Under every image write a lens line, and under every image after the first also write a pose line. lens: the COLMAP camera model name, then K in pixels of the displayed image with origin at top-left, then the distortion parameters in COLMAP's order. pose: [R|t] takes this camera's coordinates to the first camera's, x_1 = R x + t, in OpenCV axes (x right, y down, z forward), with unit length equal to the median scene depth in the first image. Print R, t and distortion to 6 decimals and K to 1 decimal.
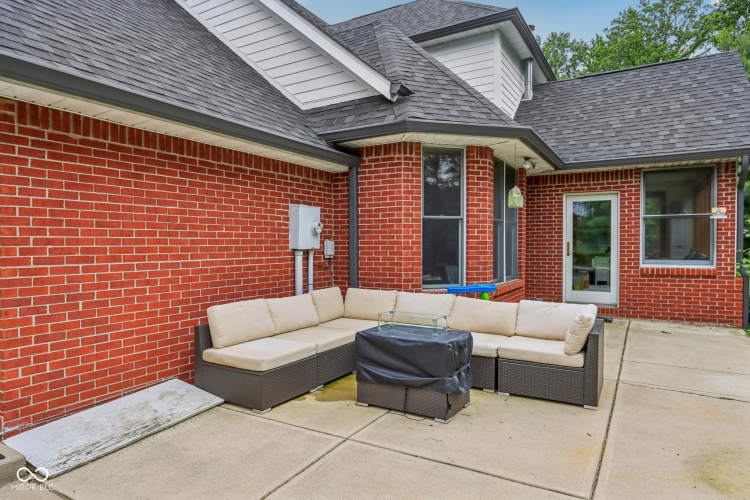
lens RADIAL K [[463.3, 0, 374.5], [0, 463.3, 256.1], [0, 0, 1]] dist [0.001050, 0.000881]
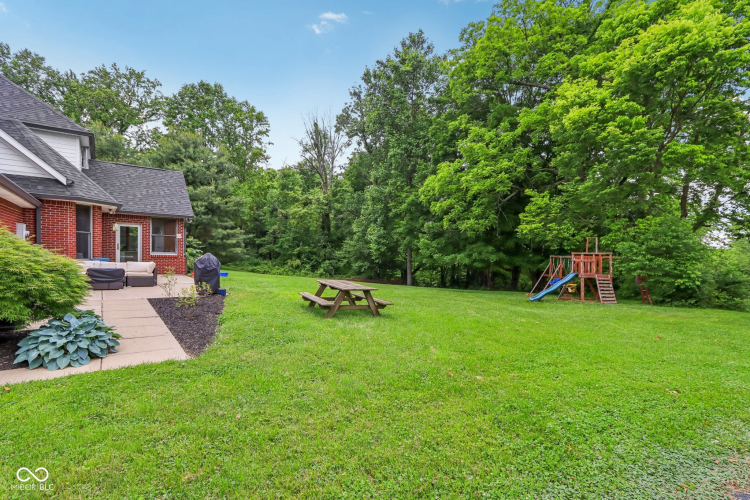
lens RADIAL K [[353.2, 0, 375.4], [0, 353.2, 257.5], [0, 0, 1]] dist [-0.002210, -0.000750]
pose [[0.375111, 0.004201, 0.926971, -0.881426], [-0.009816, 0.999952, -0.000560, 0.033218], [-0.926928, -0.008889, 0.375134, -1.020640]]
